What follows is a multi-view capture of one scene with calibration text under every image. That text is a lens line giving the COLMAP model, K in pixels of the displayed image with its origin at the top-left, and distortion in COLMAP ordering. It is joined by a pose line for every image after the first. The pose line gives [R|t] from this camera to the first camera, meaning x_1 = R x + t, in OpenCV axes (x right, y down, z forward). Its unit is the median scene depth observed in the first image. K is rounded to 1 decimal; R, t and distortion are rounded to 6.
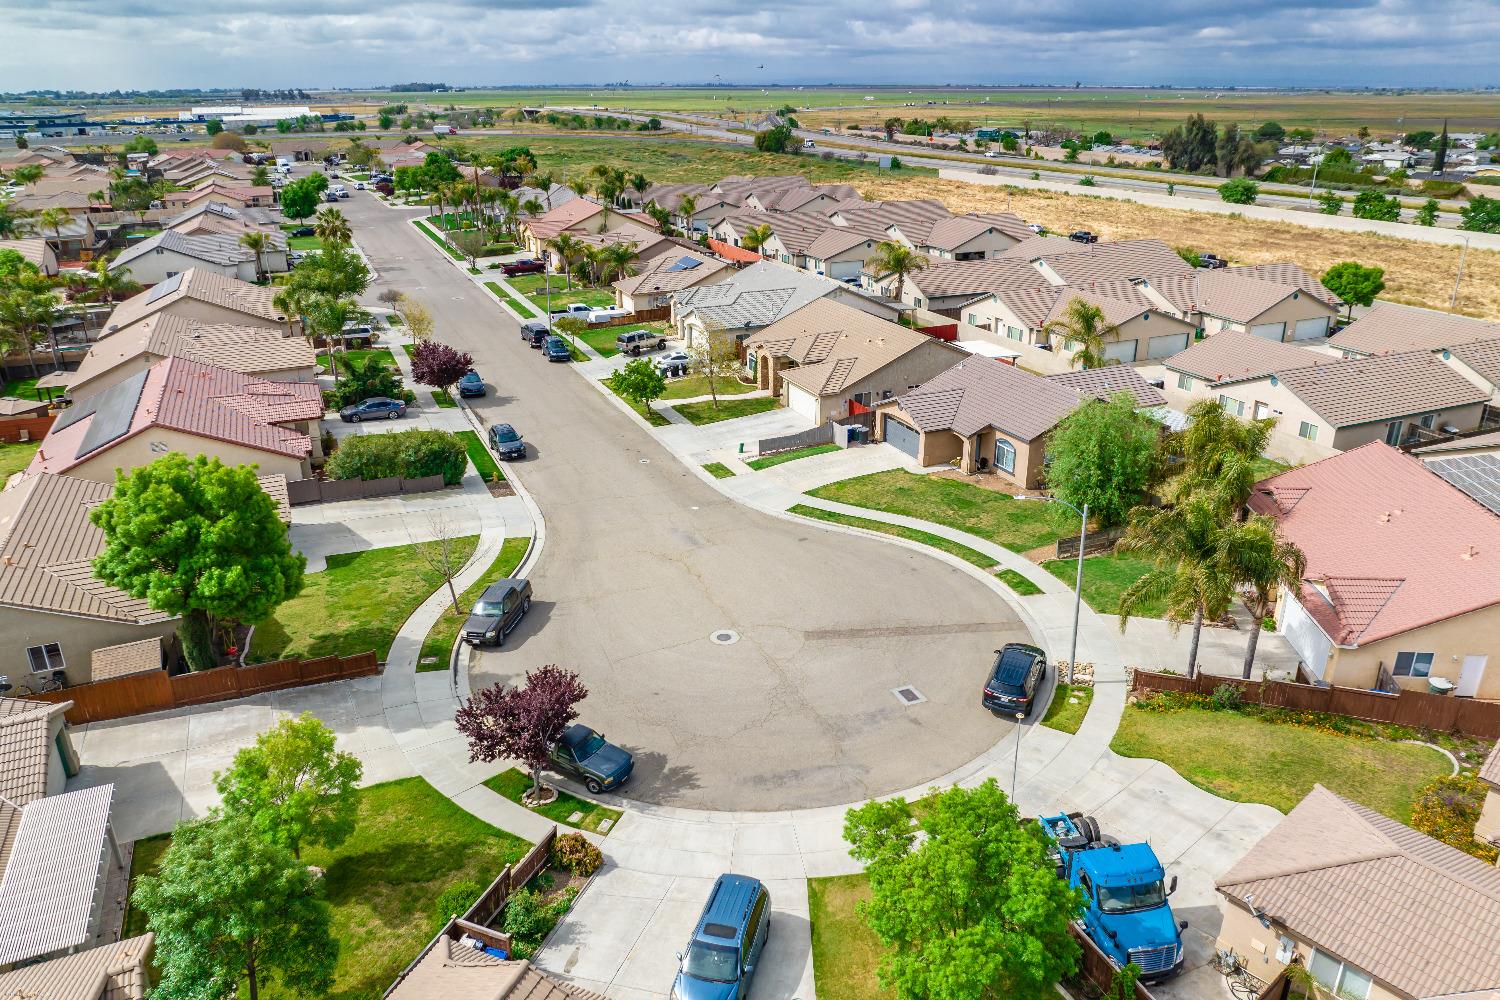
lens RADIAL K [[1053.5, 0, 753.6], [0, 1053.5, 497.3], [0, 0, 1]] dist [-0.040601, 0.007697]
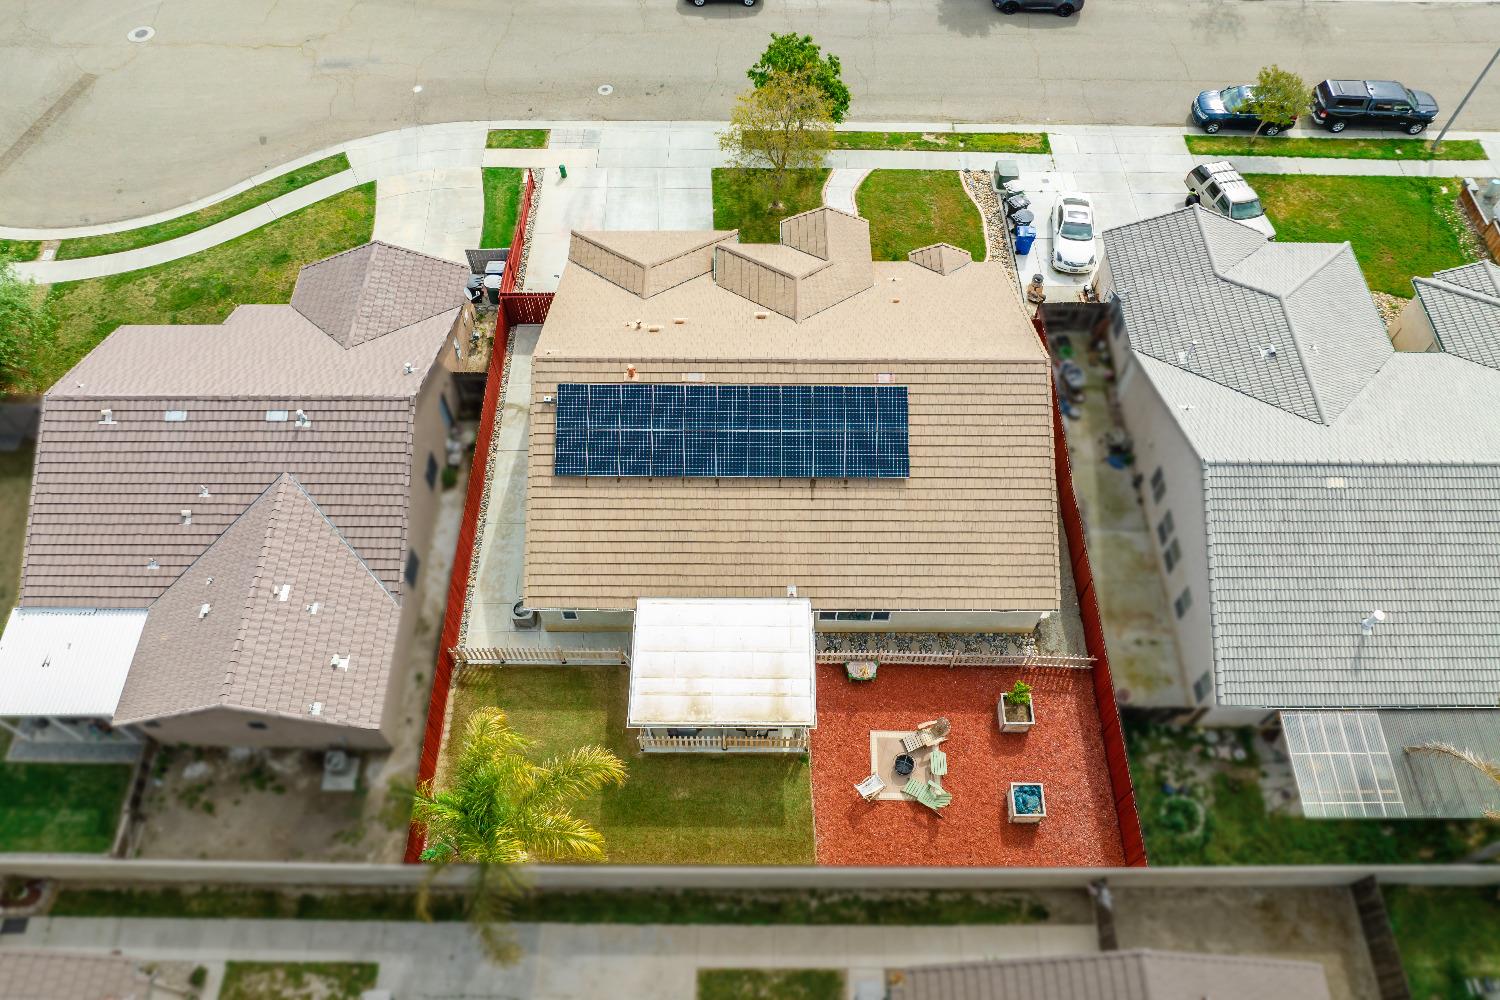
lens RADIAL K [[1053.5, 0, 757.2], [0, 1053.5, 497.4], [0, 0, 1]] dist [-0.040601, 0.007697]
pose [[-0.409988, 0.770949, -0.487388, 0.525807], [-0.339553, 0.366942, 0.866059, -0.733361], [0.846530, 0.520568, 0.111336, 1.408334]]
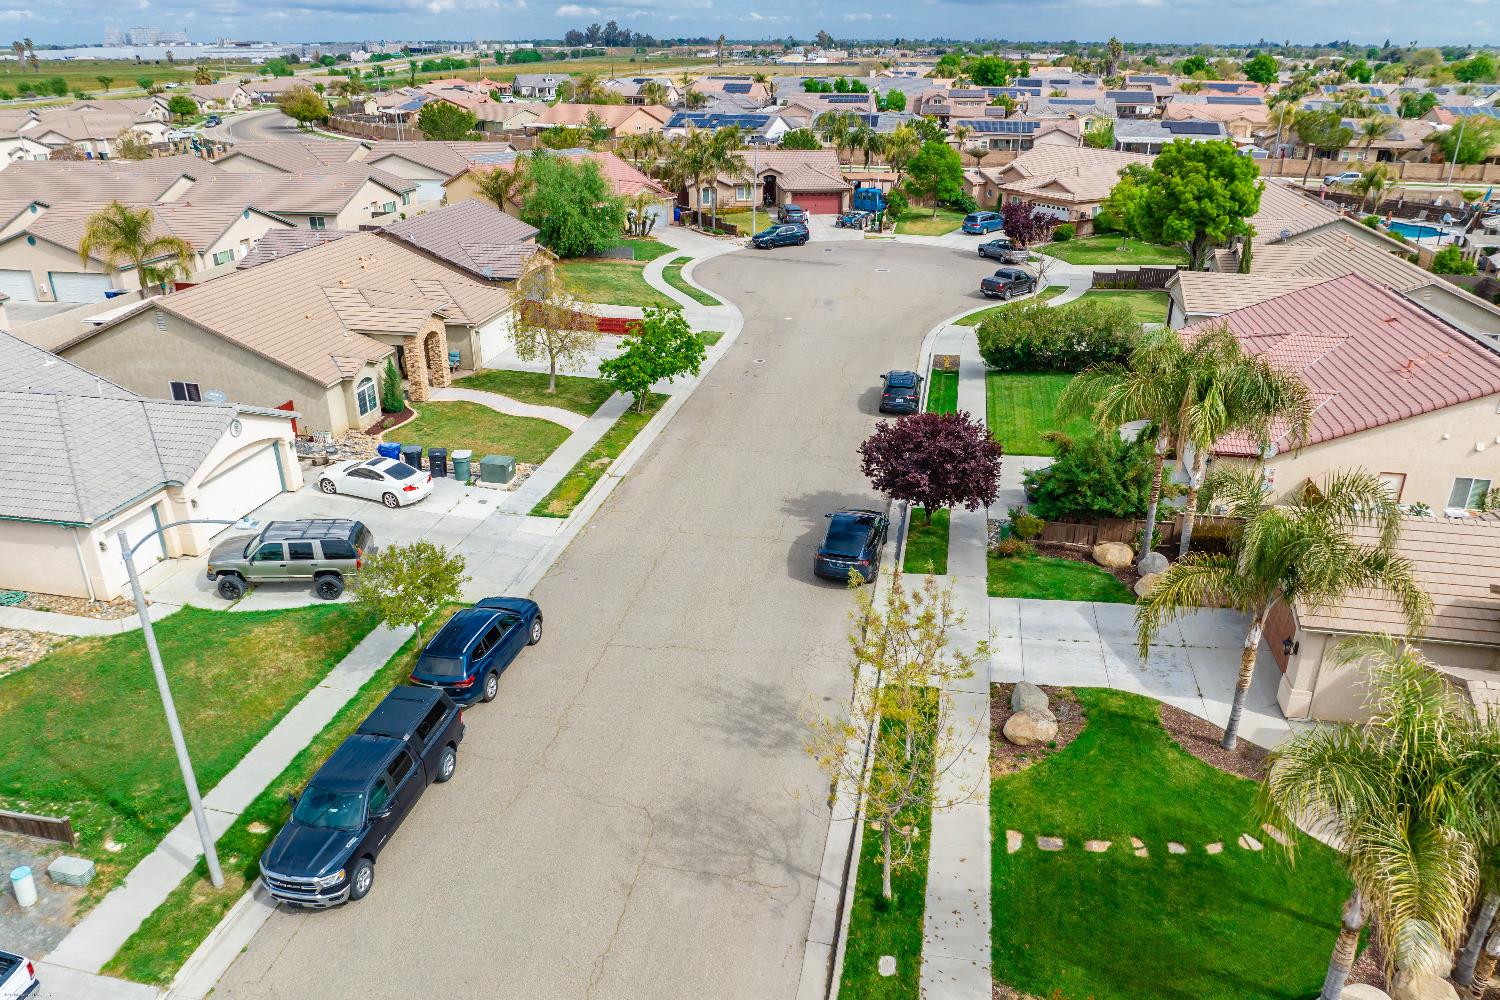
lens RADIAL K [[1053.5, 0, 745.5], [0, 1053.5, 502.9], [0, 0, 1]] dist [-0.040601, 0.007697]
pose [[-0.809820, -0.237050, 0.536655, -0.674215], [0.214836, 0.731375, 0.647252, -0.585631], [-0.545928, 0.639451, -0.541355, 1.841936]]
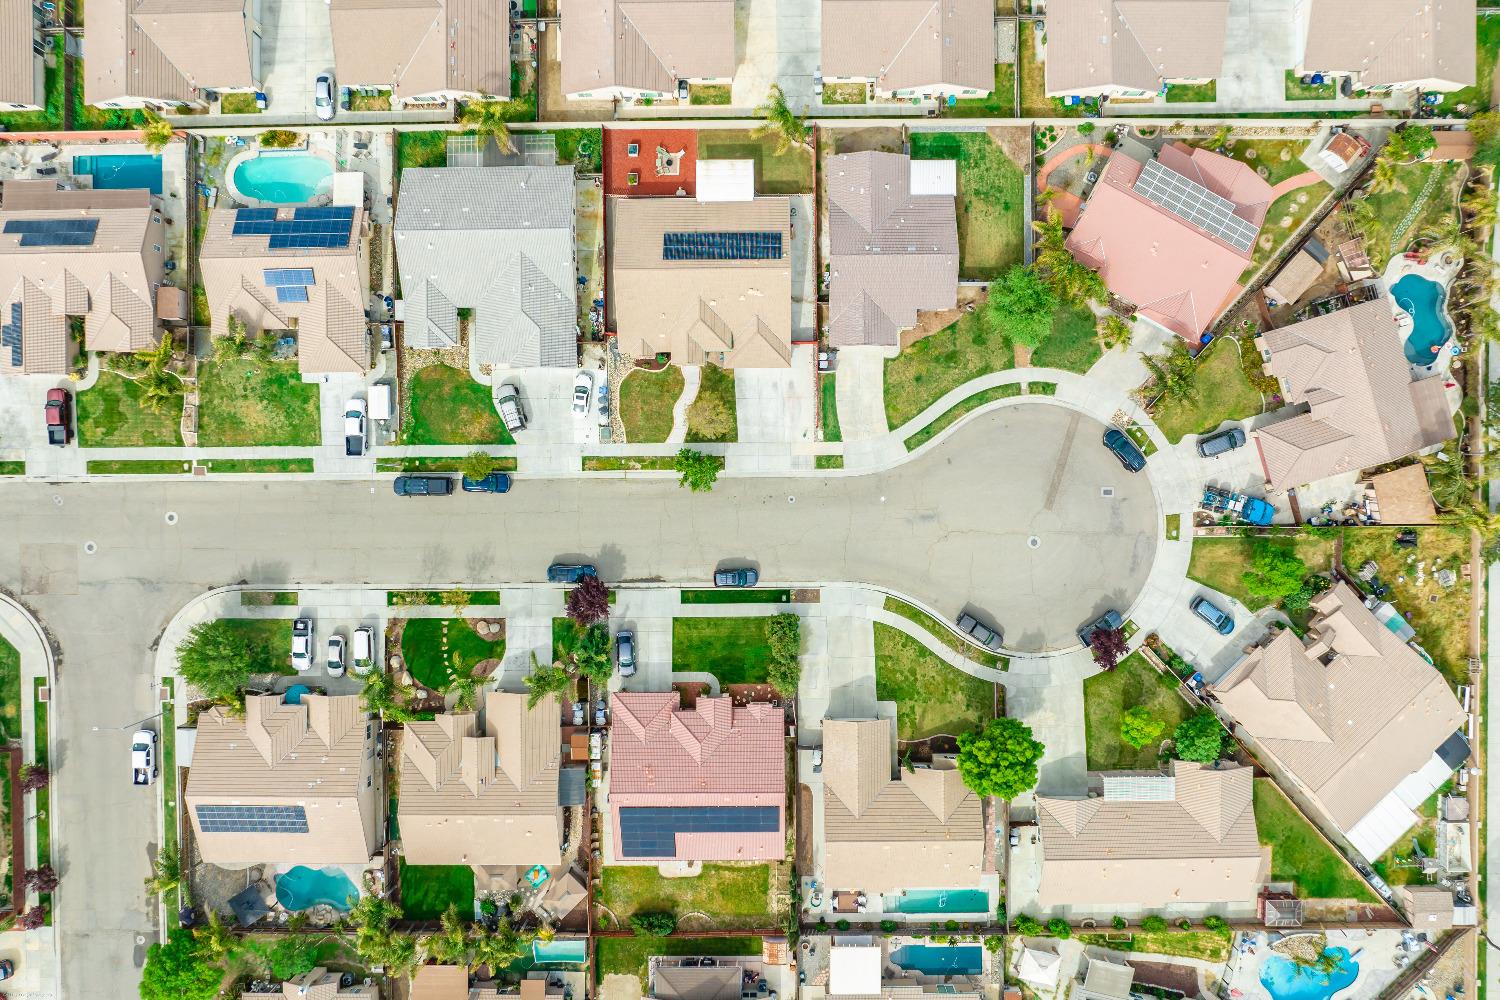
lens RADIAL K [[1053.5, 0, 756.9], [0, 1053.5, 504.1], [0, 0, 1]] dist [-0.040601, 0.007697]
pose [[0.403572, -0.914698, -0.021366, -0.118664], [0.348226, 0.131961, 0.928076, -1.784740], [-0.846090, -0.381985, 0.371778, 0.574703]]
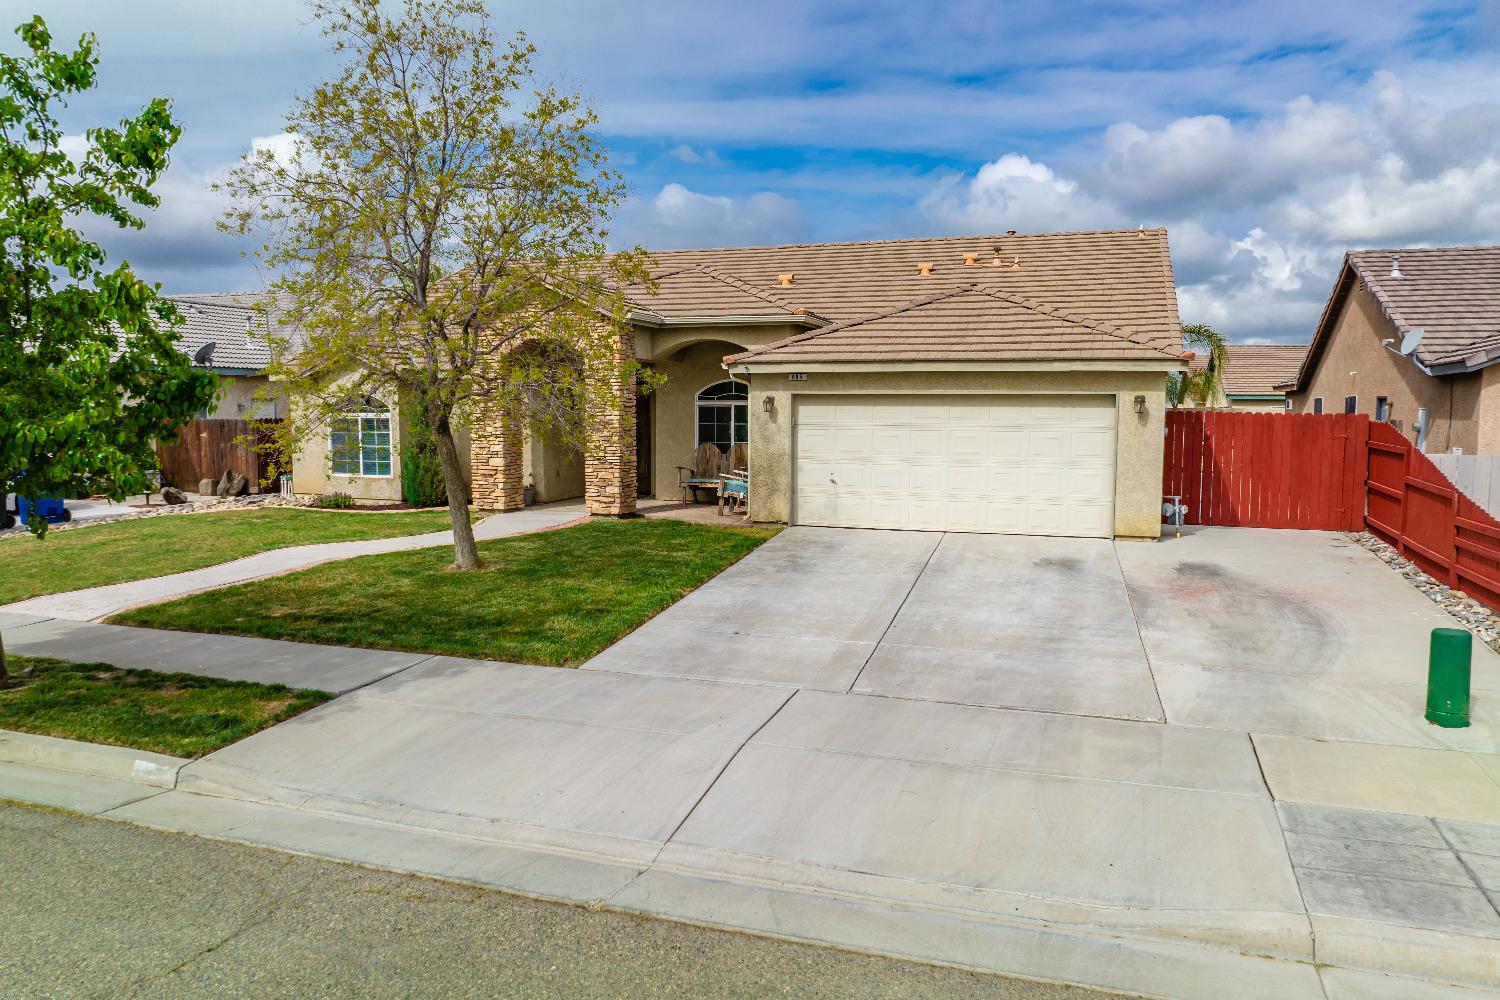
lens RADIAL K [[1053.5, 0, 758.9], [0, 1053.5, 496.9], [0, 0, 1]] dist [-0.040601, 0.007697]
pose [[0.675692, -0.064127, 0.734389, -0.166940], [0.268416, 0.949227, -0.164076, -0.082310], [-0.686581, 0.307987, 0.658598, 1.203359]]
